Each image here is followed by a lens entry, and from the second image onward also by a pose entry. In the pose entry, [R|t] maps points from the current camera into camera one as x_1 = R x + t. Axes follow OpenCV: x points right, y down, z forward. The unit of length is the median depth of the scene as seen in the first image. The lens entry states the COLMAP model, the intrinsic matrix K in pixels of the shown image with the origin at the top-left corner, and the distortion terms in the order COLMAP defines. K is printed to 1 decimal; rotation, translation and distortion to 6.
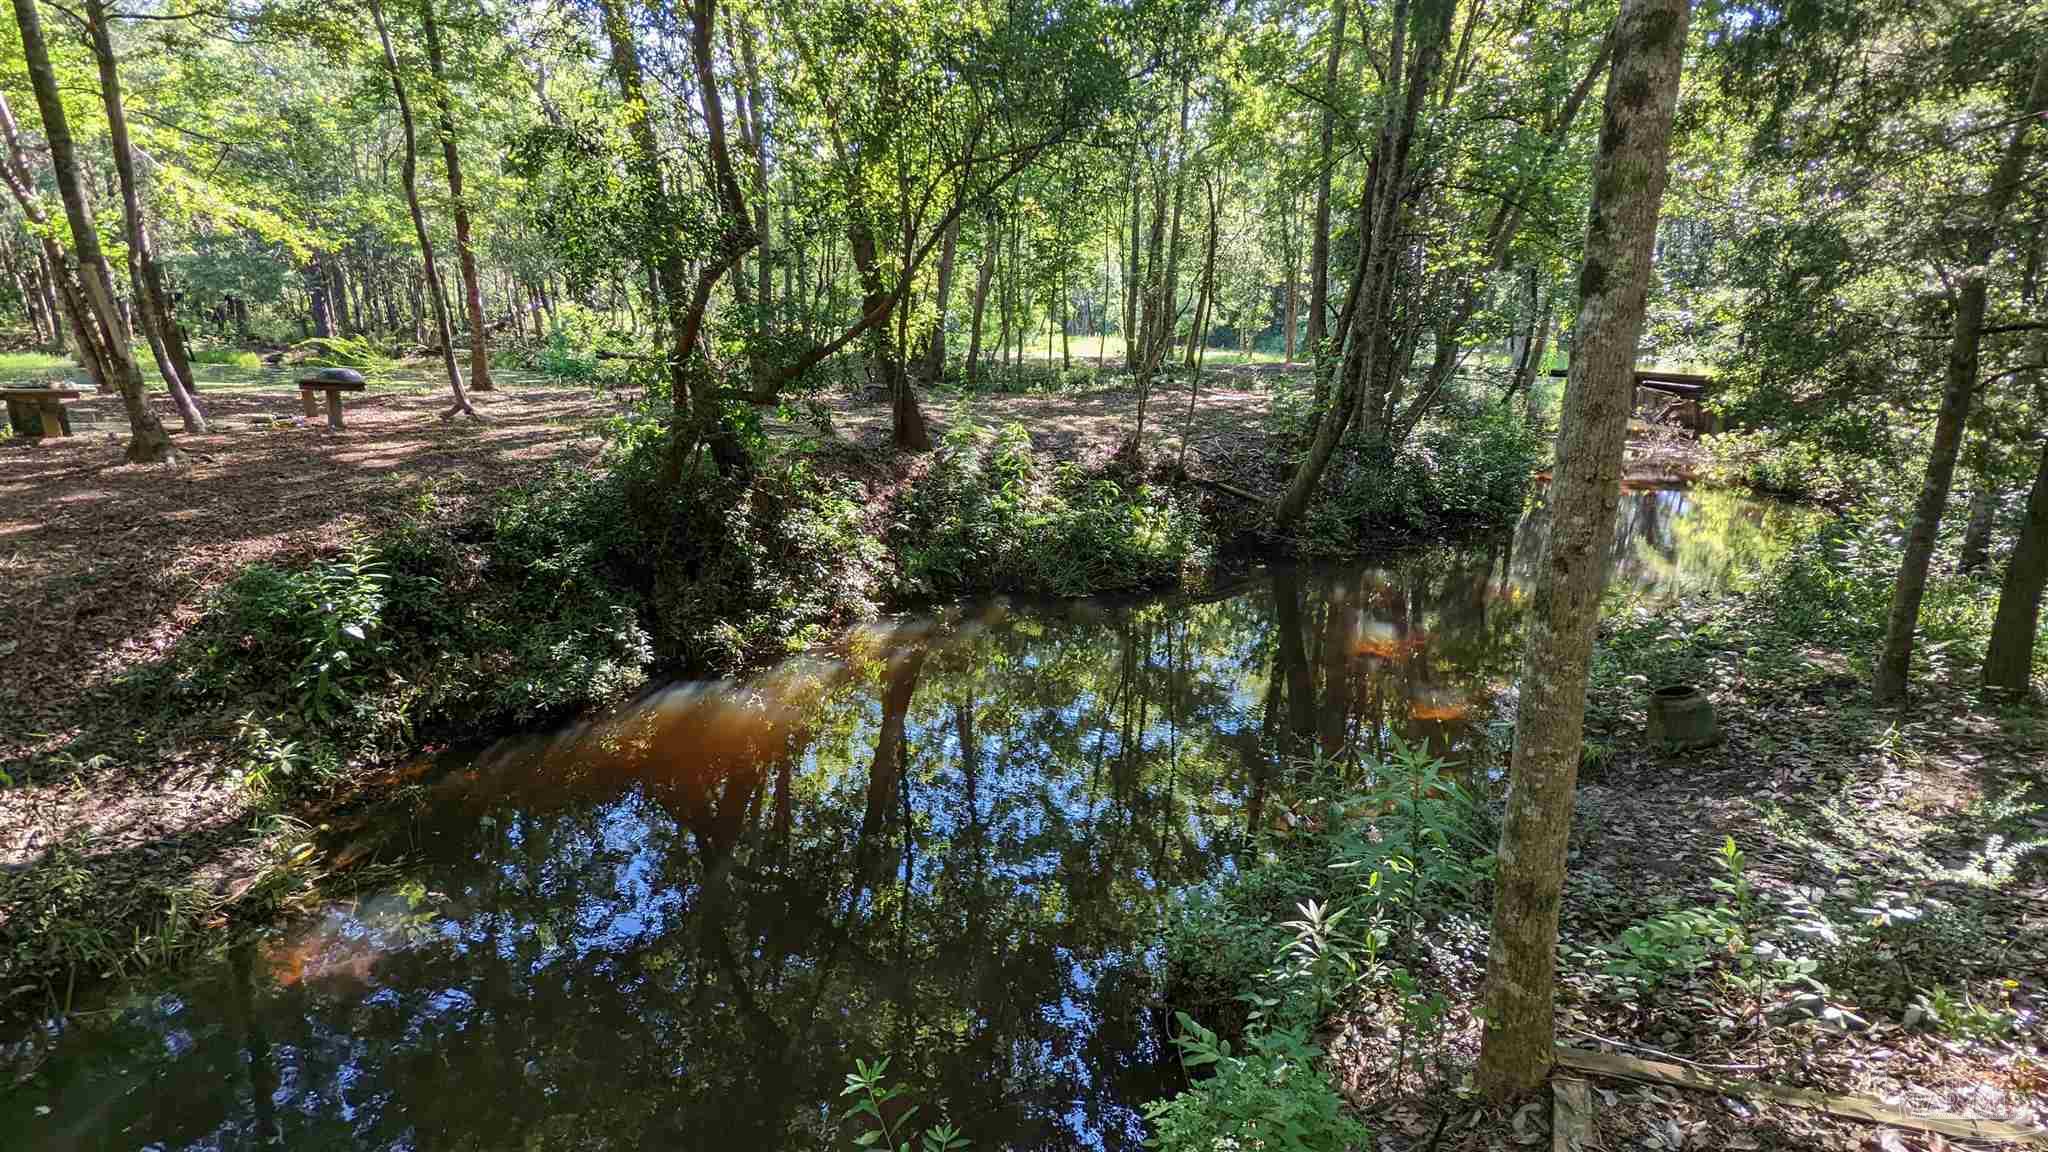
lens RADIAL K [[969.6, 0, 1021.4], [0, 969.6, 580.7], [0, 0, 1]] dist [0.000066, 0.001144]
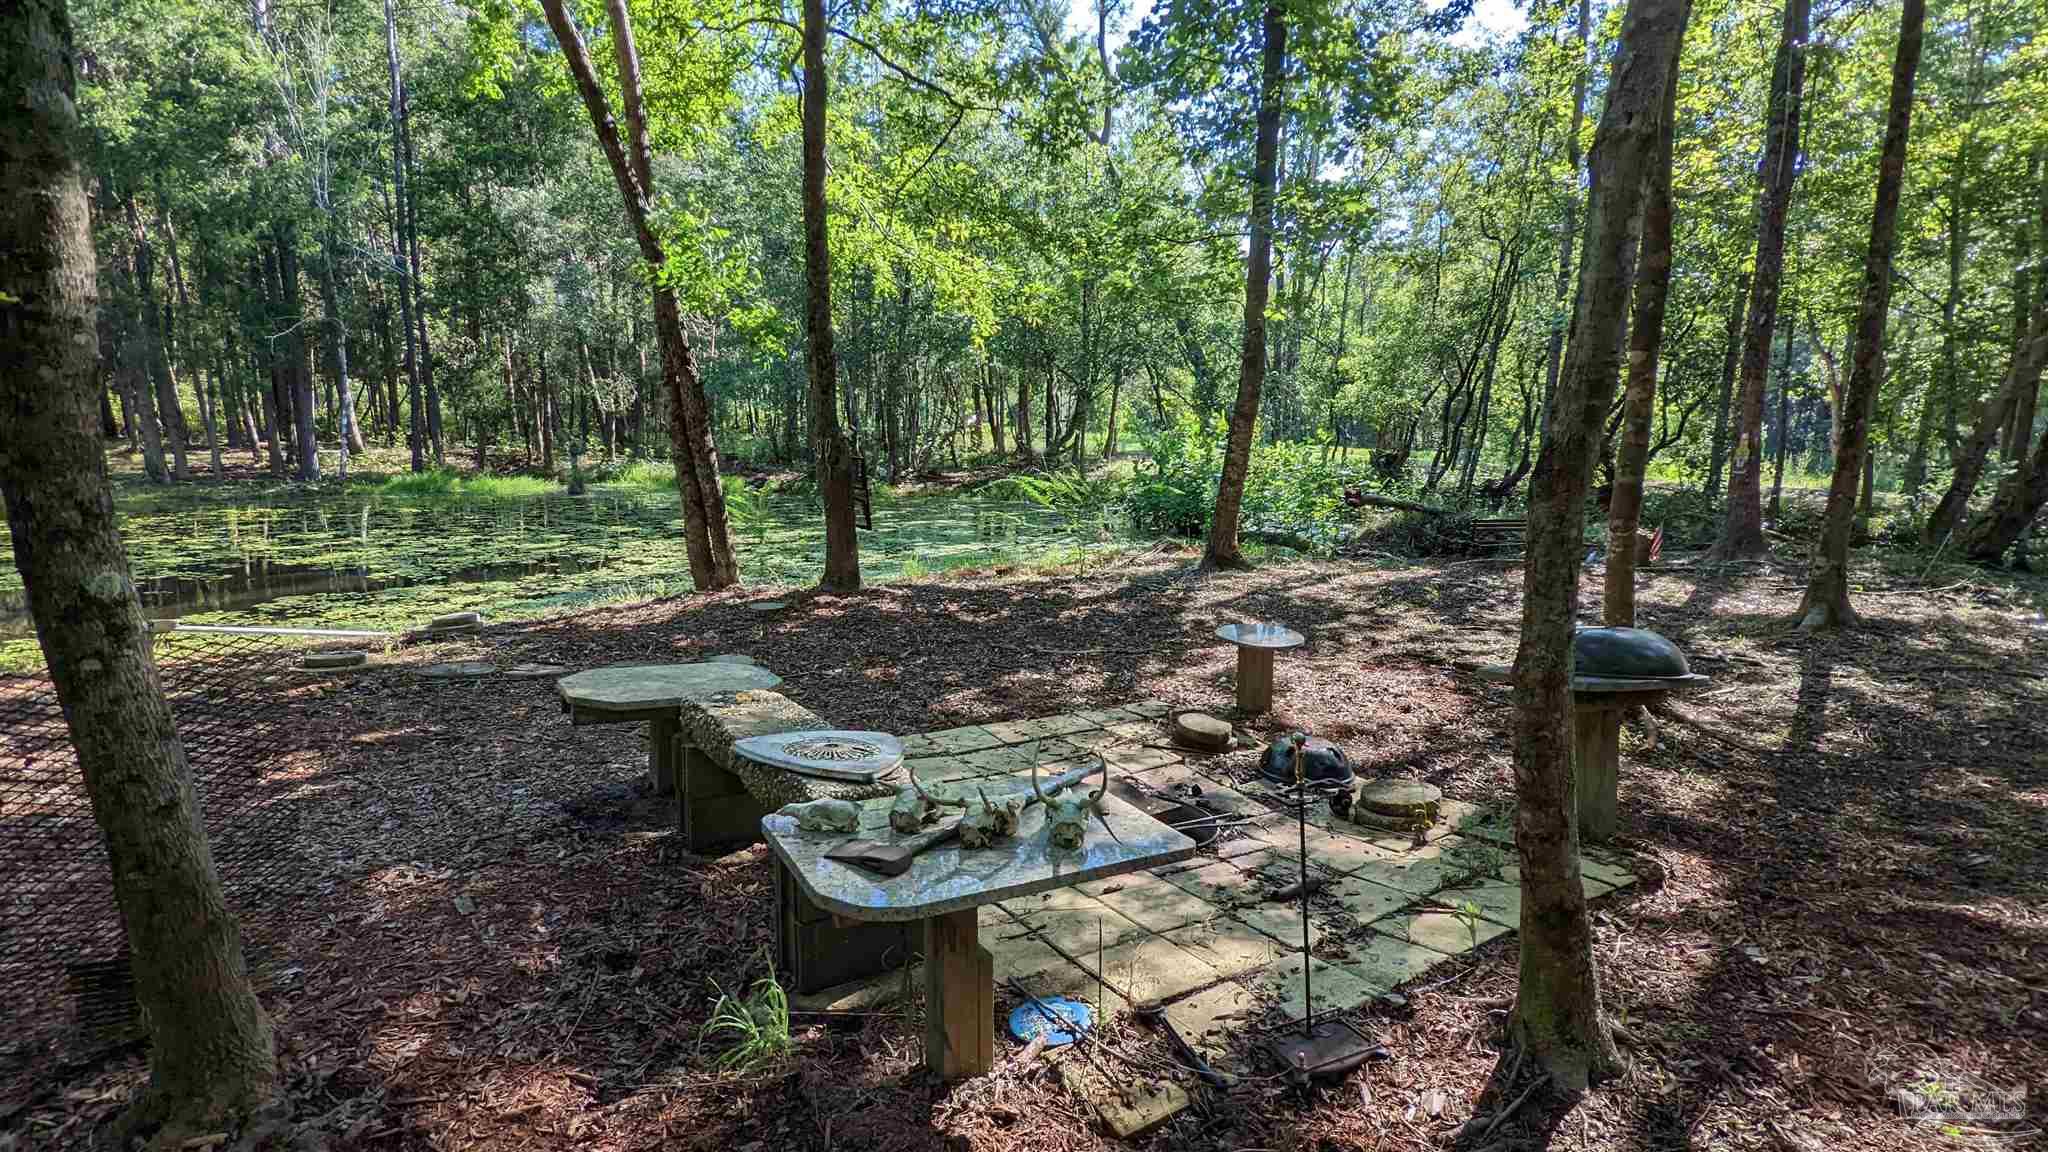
lens RADIAL K [[969.6, 0, 1027.7], [0, 969.6, 579.4], [0, 0, 1]] dist [0.000066, 0.001144]
pose [[0.962915, 0.038762, -0.267005, -1.109870], [-0.069390, 0.991916, -0.106245, -0.259578], [0.260728, 0.120832, 0.957821, 0.947263]]
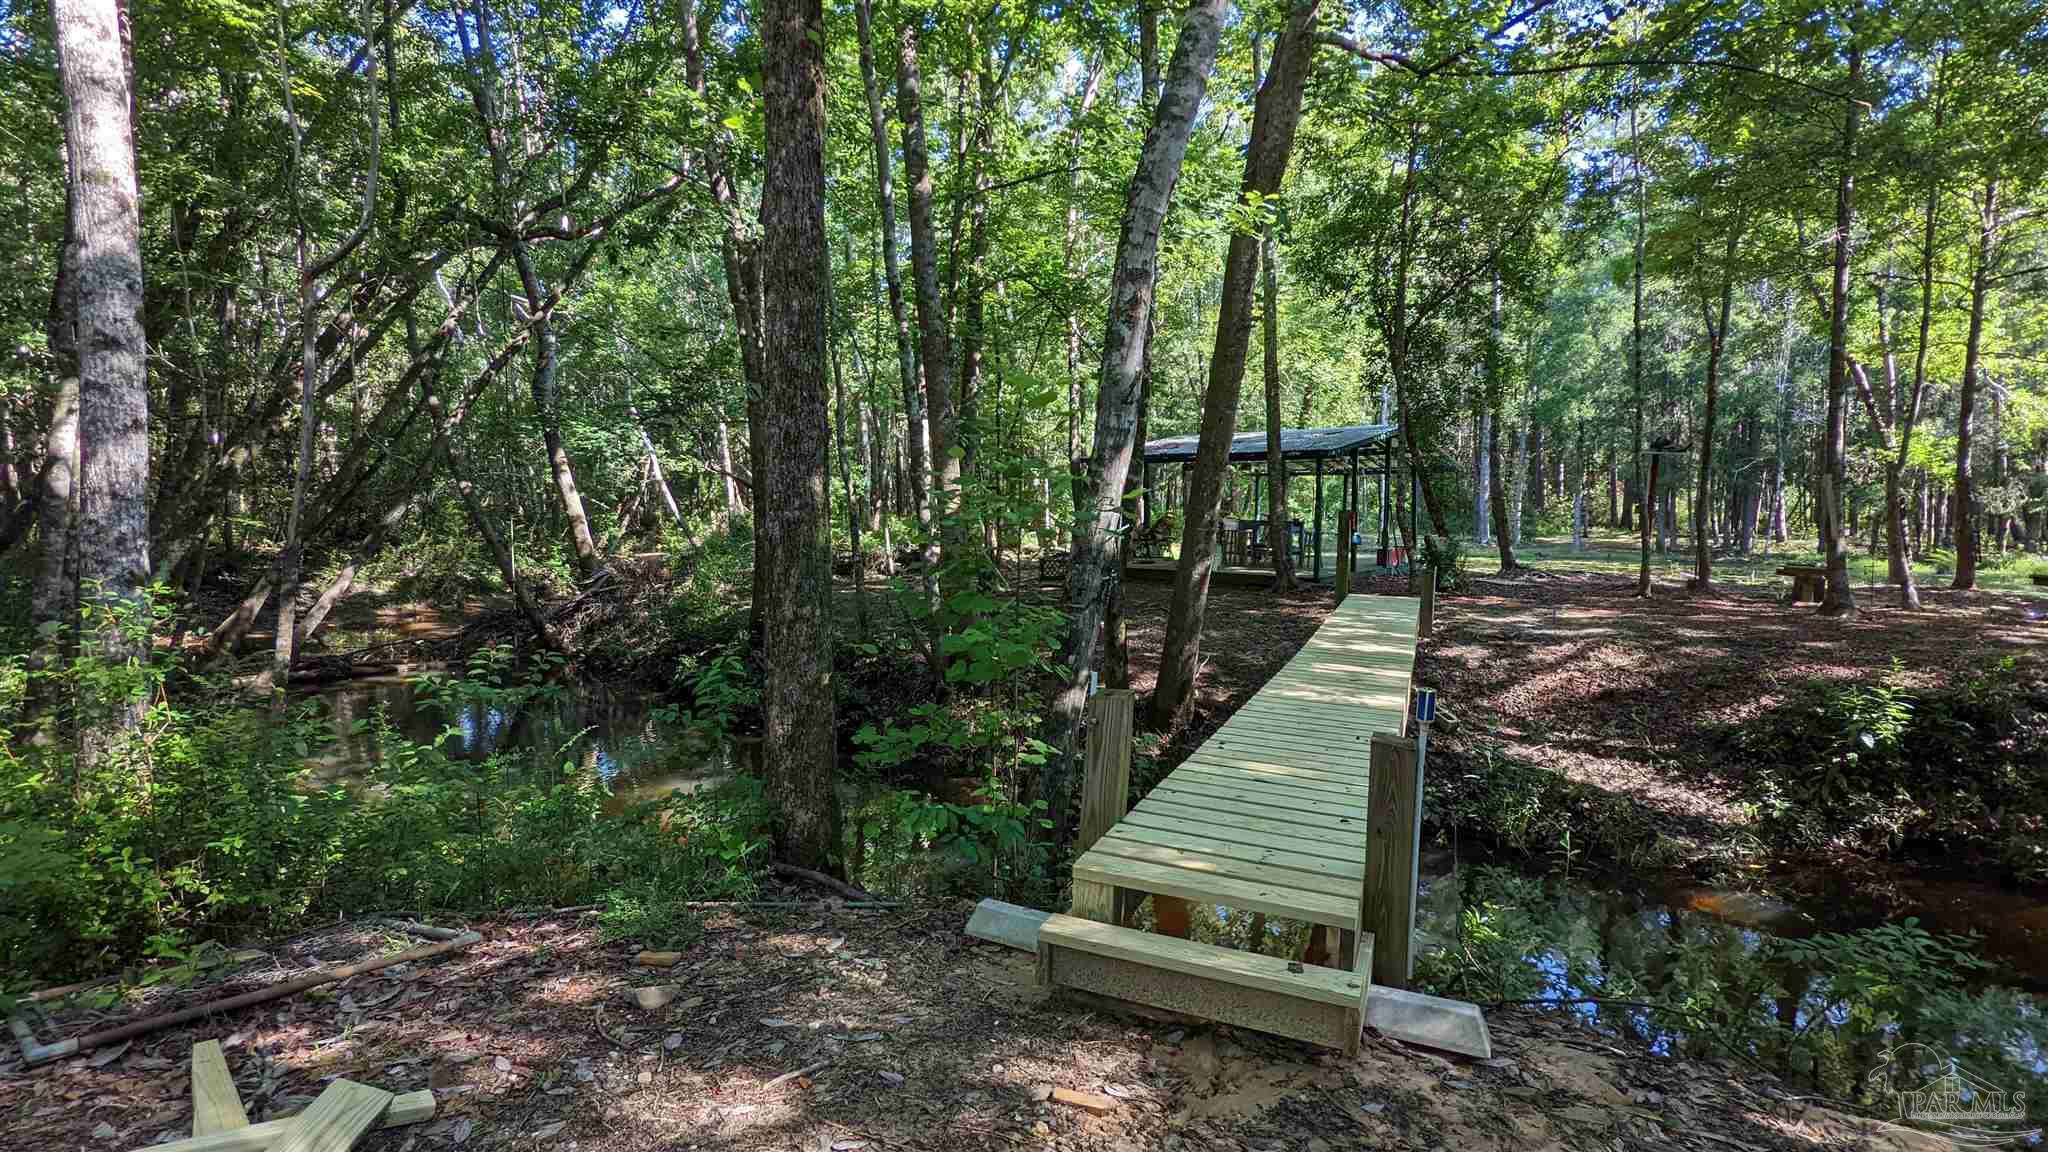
lens RADIAL K [[969.6, 0, 1026.0], [0, 969.6, 577.8], [0, 0, 1]] dist [0.000066, 0.001144]
pose [[0.014199, 0.056396, -0.998308, 0.383511], [-0.280725, 0.958477, 0.050154, 0.065600], [0.959683, 0.279538, 0.029441, -0.106531]]
